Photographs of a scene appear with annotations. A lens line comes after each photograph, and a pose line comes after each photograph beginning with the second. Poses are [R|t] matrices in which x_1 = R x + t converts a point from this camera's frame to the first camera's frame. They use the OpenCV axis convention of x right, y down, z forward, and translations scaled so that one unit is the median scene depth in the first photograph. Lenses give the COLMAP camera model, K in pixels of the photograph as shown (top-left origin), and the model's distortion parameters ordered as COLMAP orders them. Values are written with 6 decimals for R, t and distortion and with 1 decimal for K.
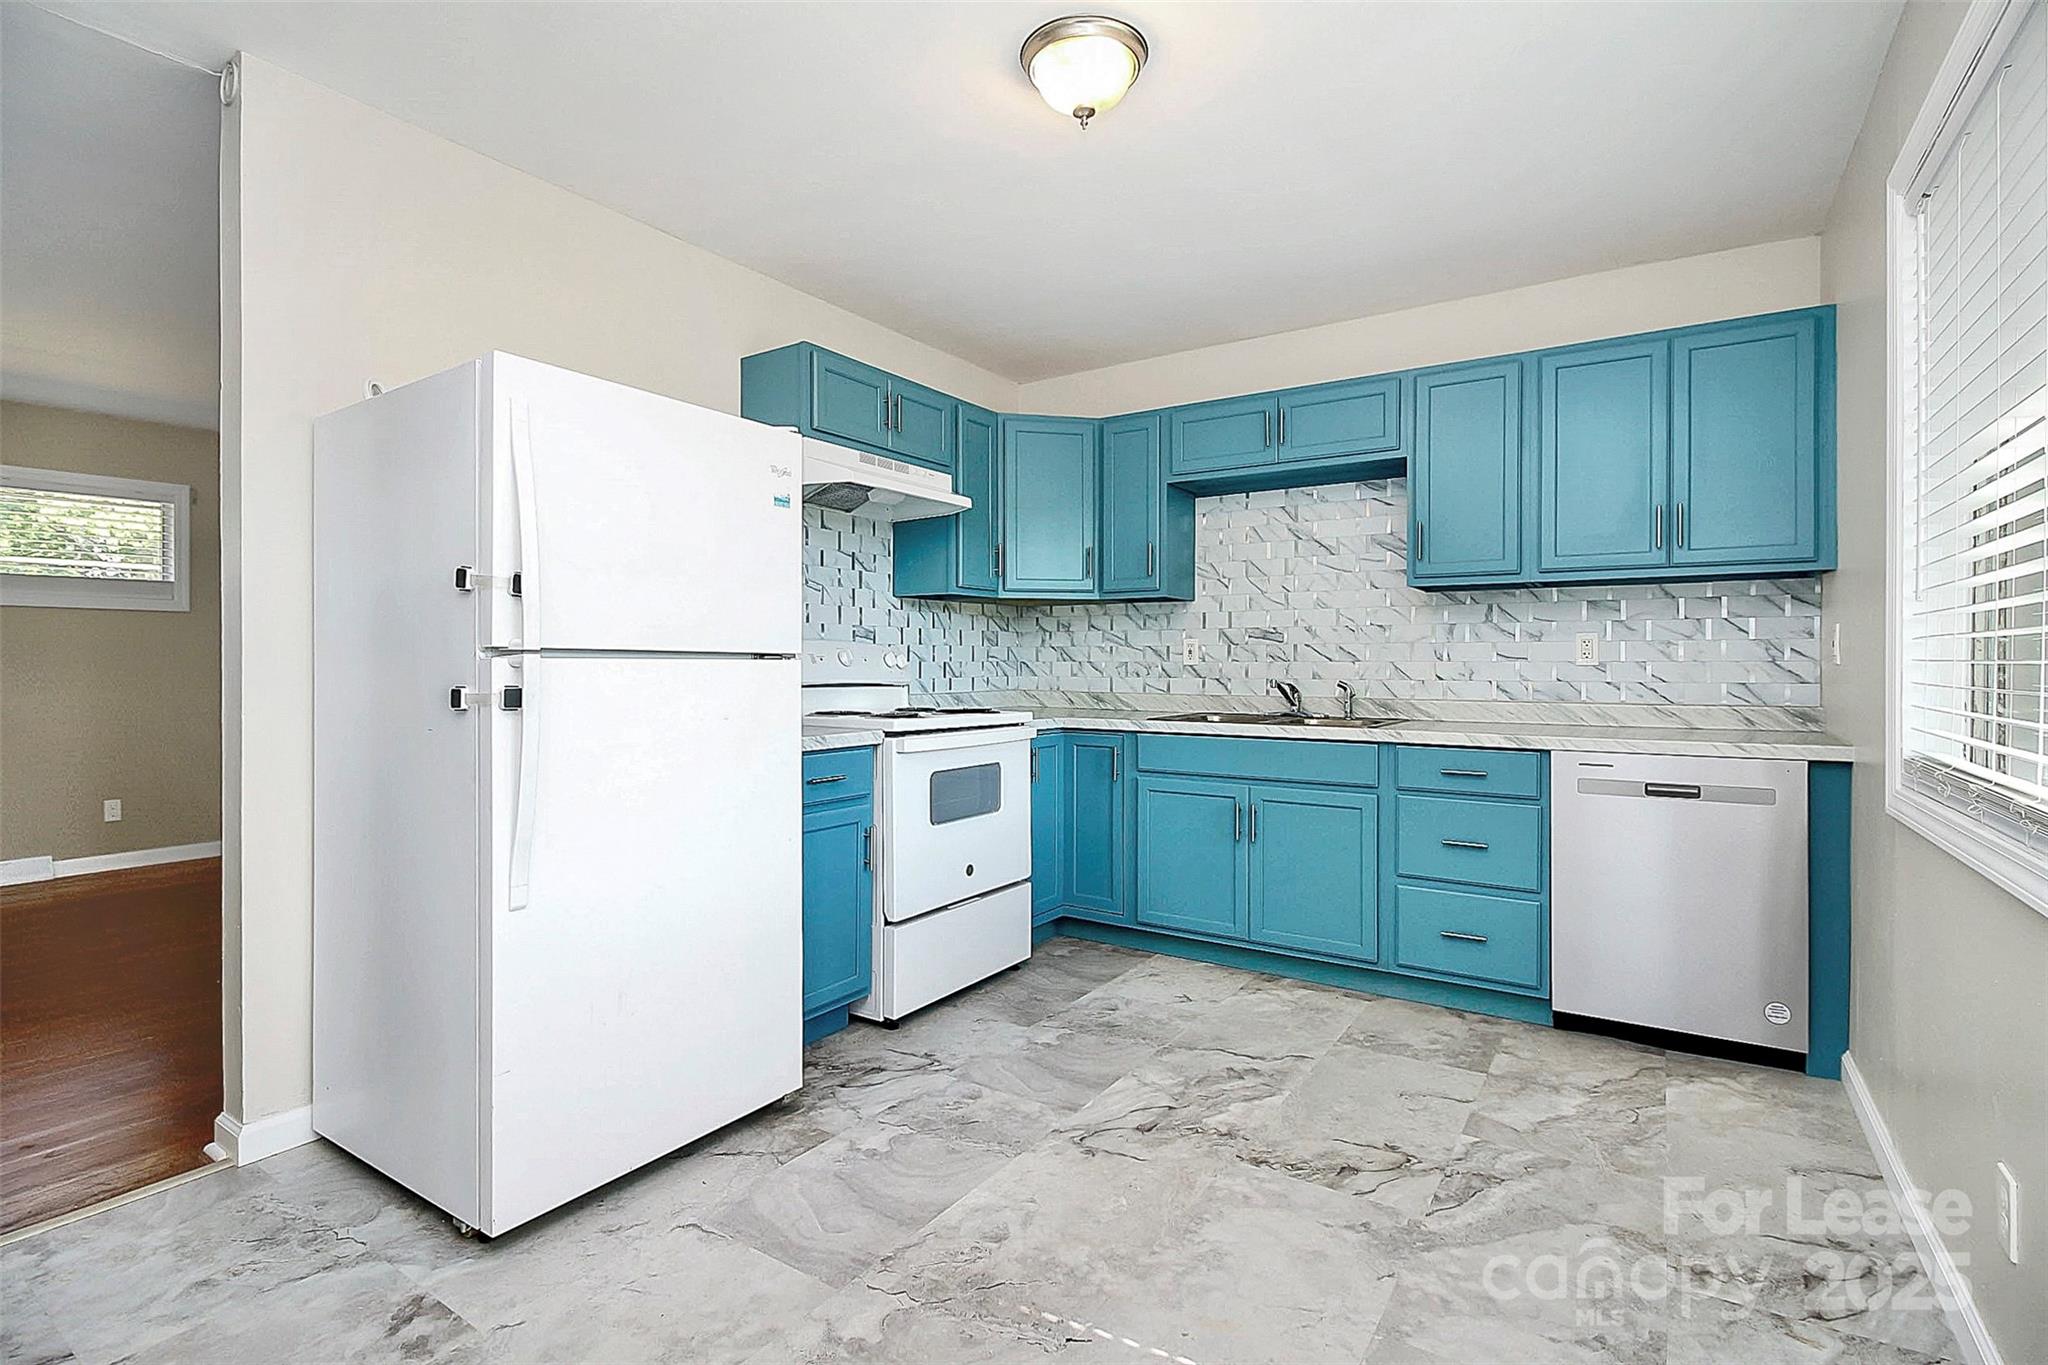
lens RADIAL K [[977.2, 0, 1019.2], [0, 977.2, 668.3], [0, 0, 1]] dist [0.003098, -0.013022]
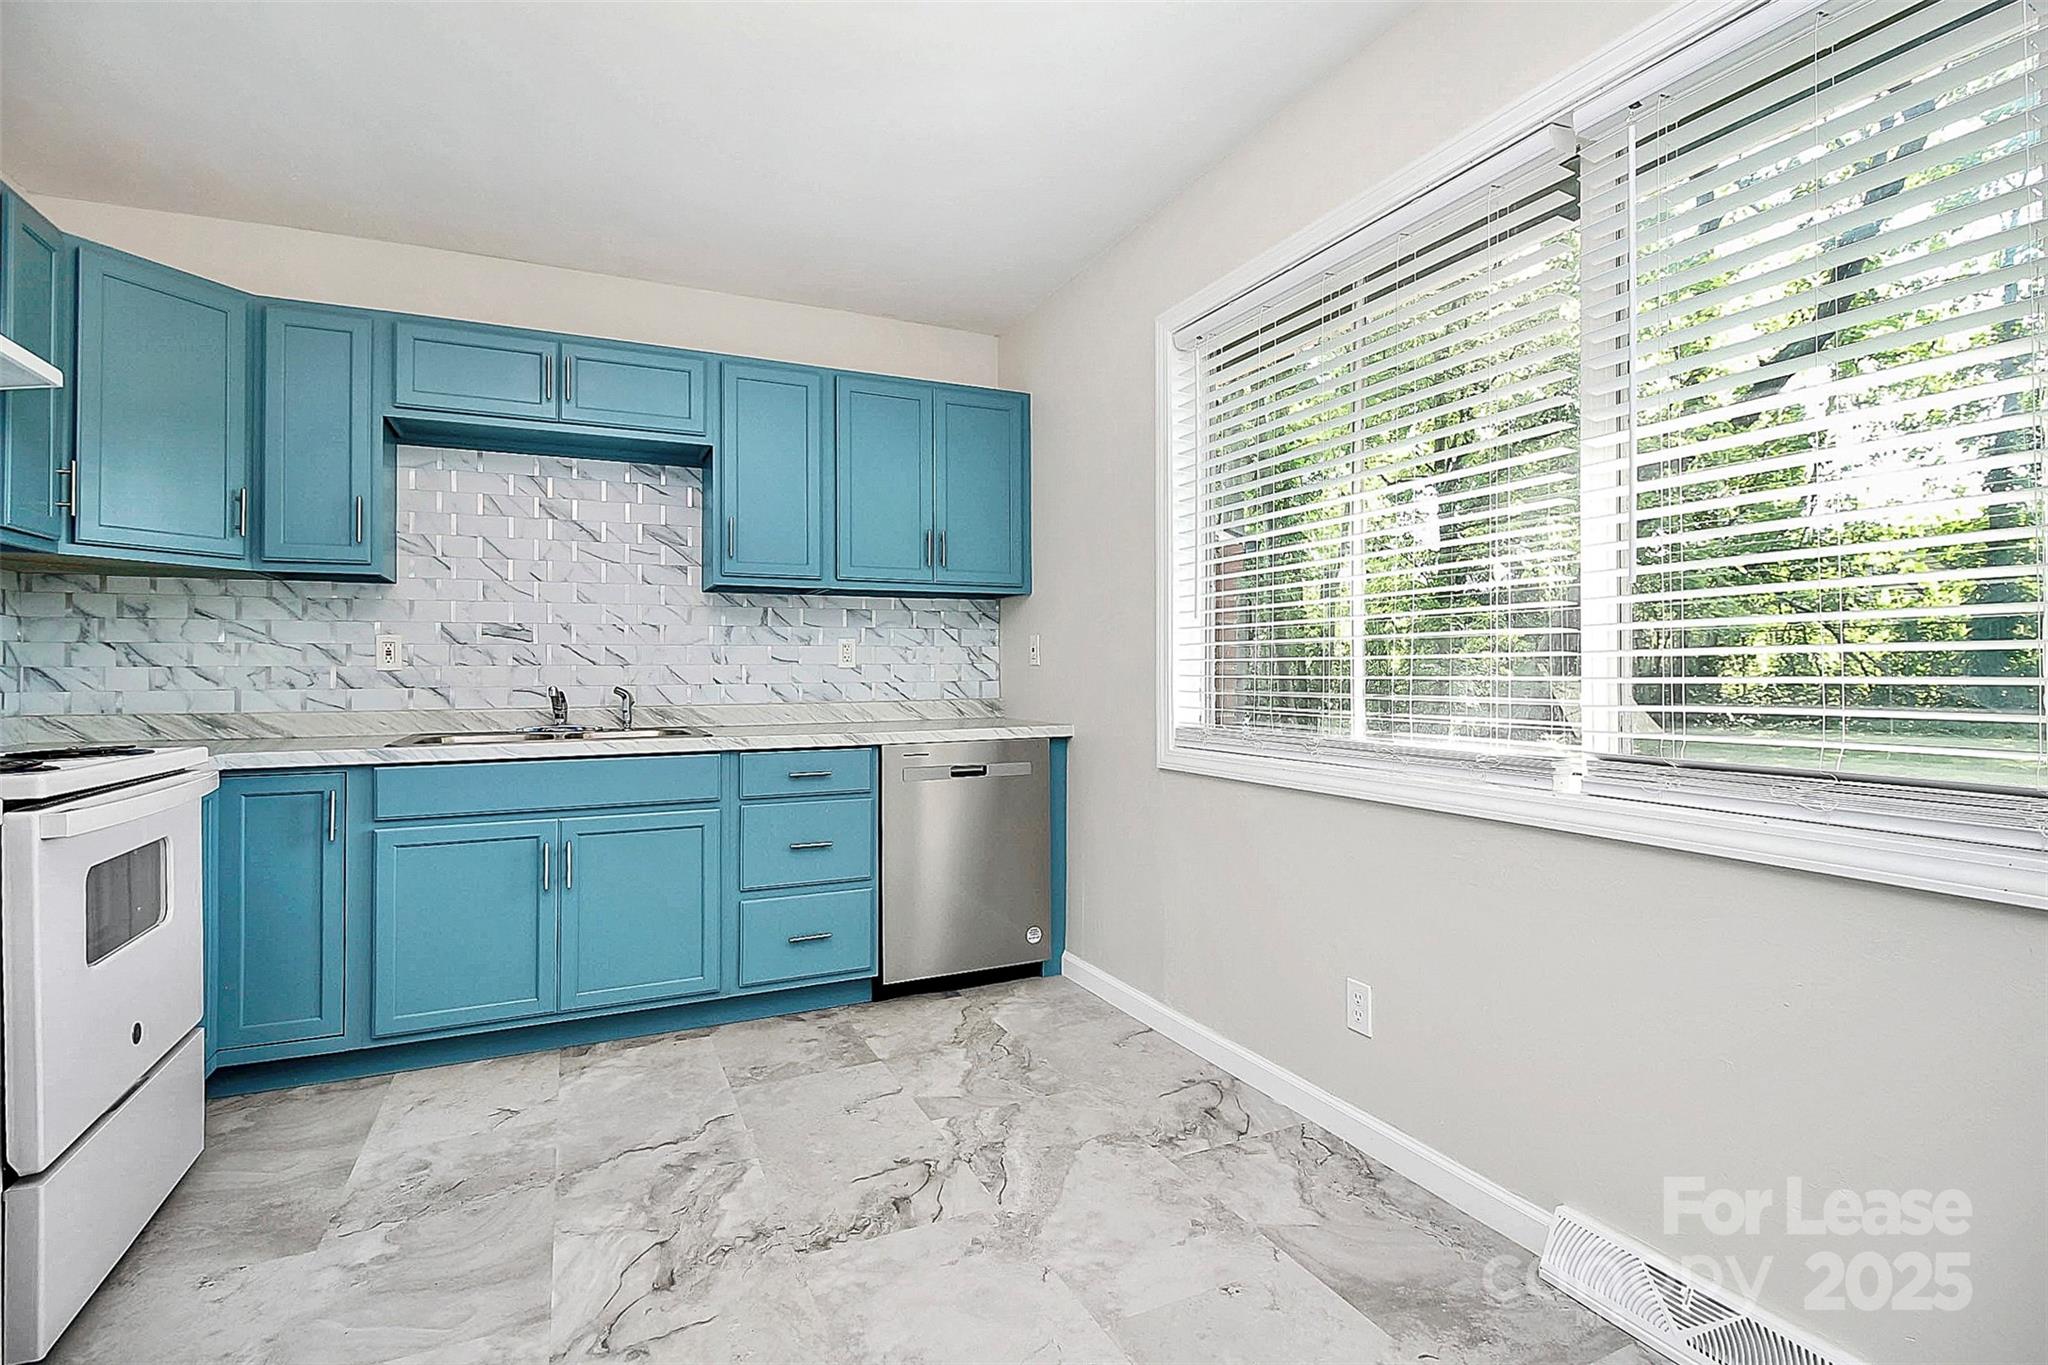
lens RADIAL K [[977.2, 0, 1034.5], [0, 977.2, 660.1], [0, 0, 1]] dist [0.003098, -0.013022]
pose [[0.513286, 0.001982, 0.858216, -0.270828], [0.010938, 0.999901, -0.008851, 0.001505], [-0.858148, 0.013930, 0.513213, 0.268373]]
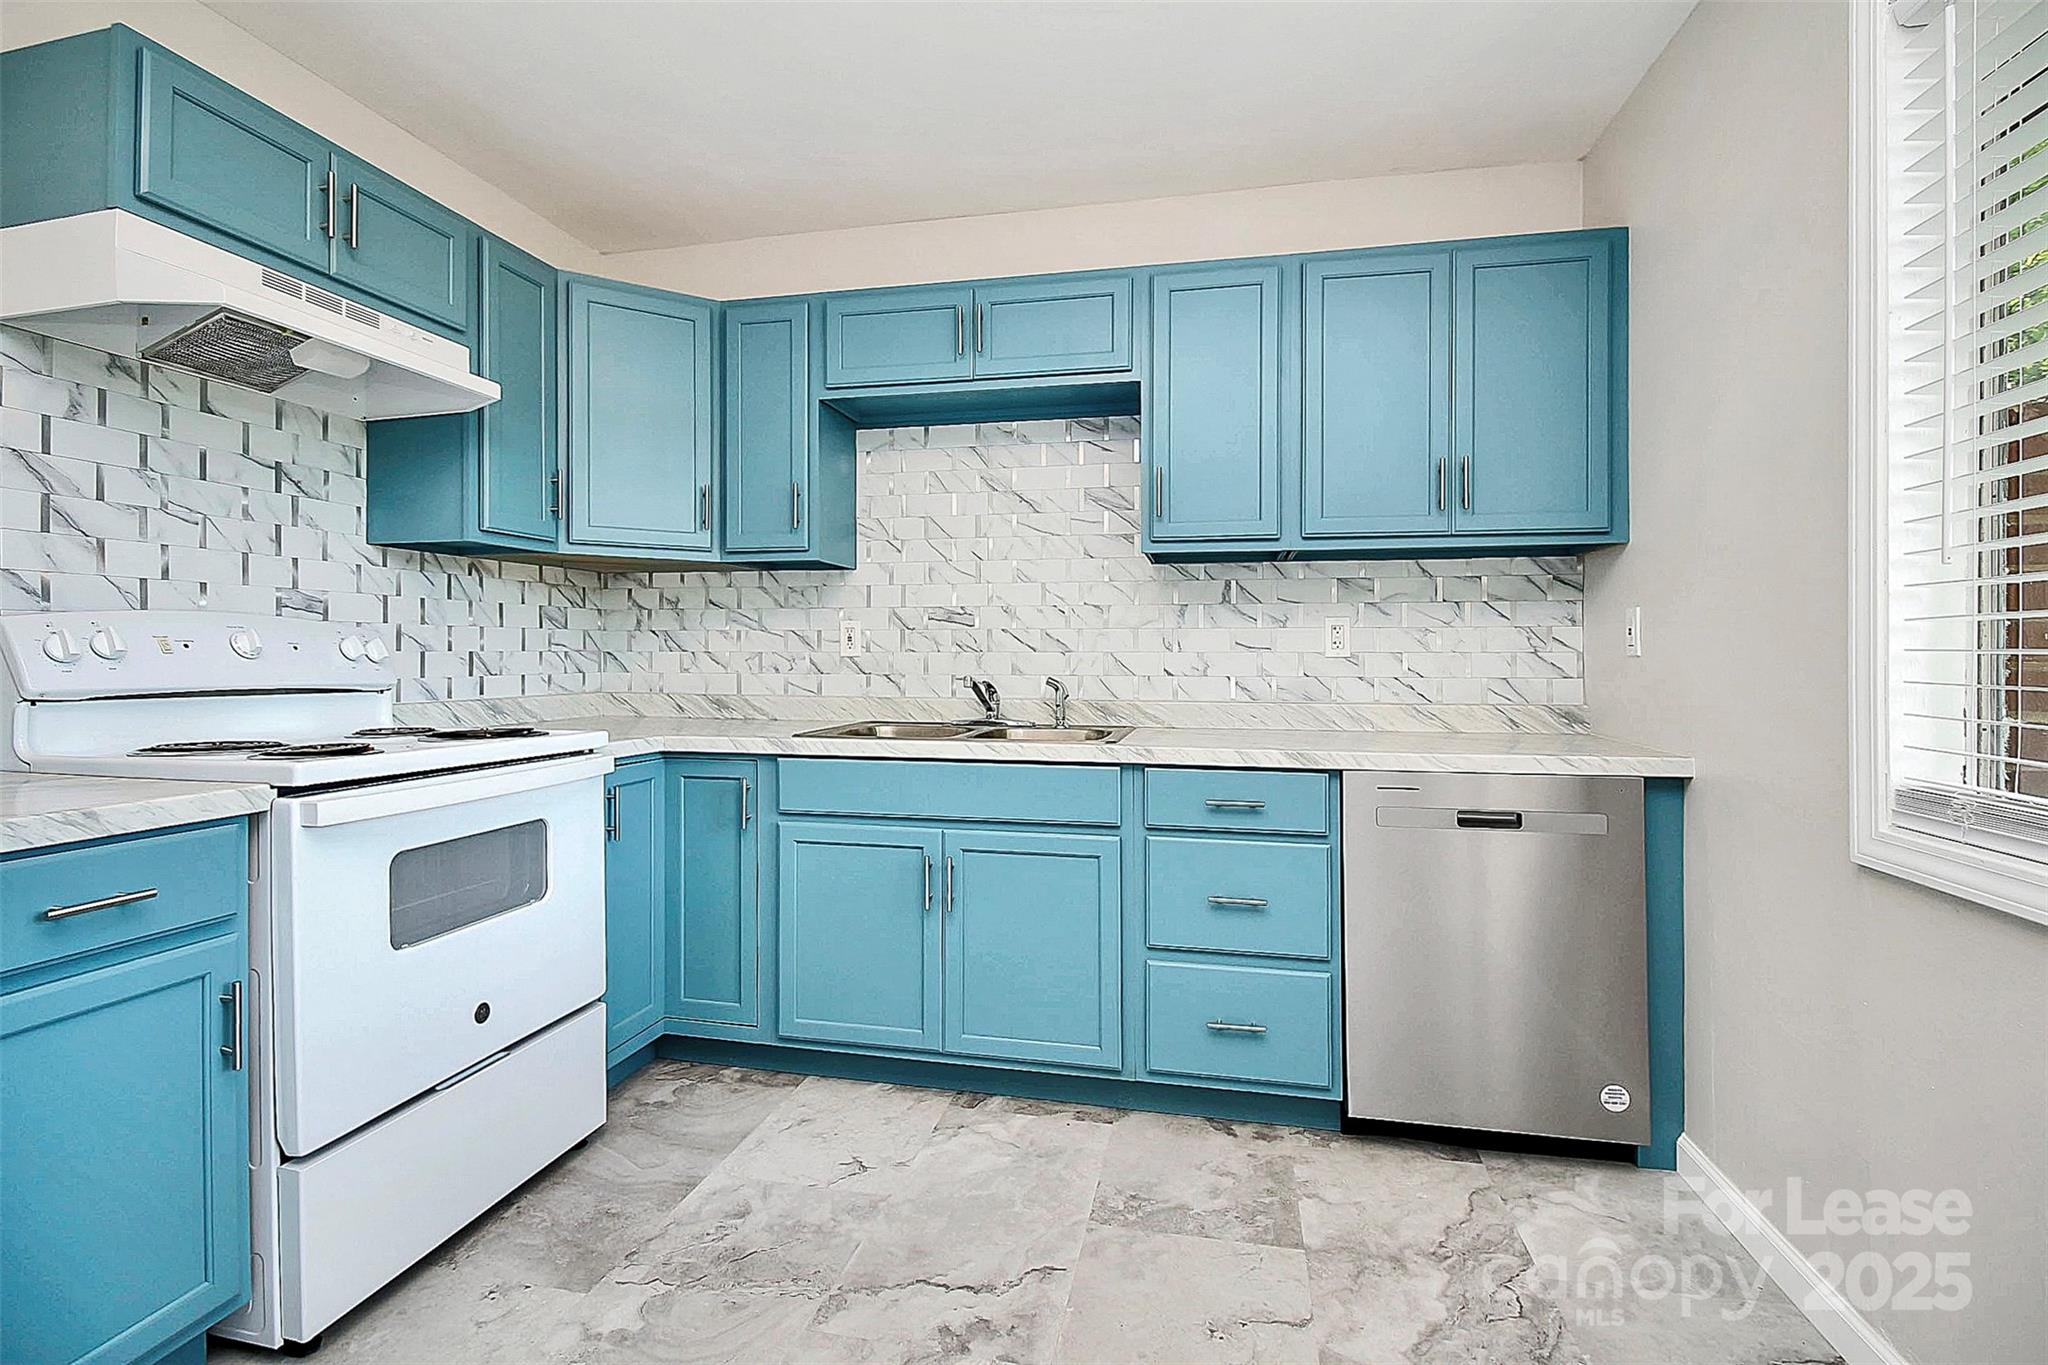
lens RADIAL K [[977.2, 0, 1019.7], [0, 977.2, 652.3], [0, 0, 1]] dist [0.003098, -0.013022]
pose [[0.931032, 0.000698, 0.364937, 0.034017], [0.001965, 0.999974, -0.006927, -0.001378], [-0.364932, 0.007166, 0.931006, 0.355257]]
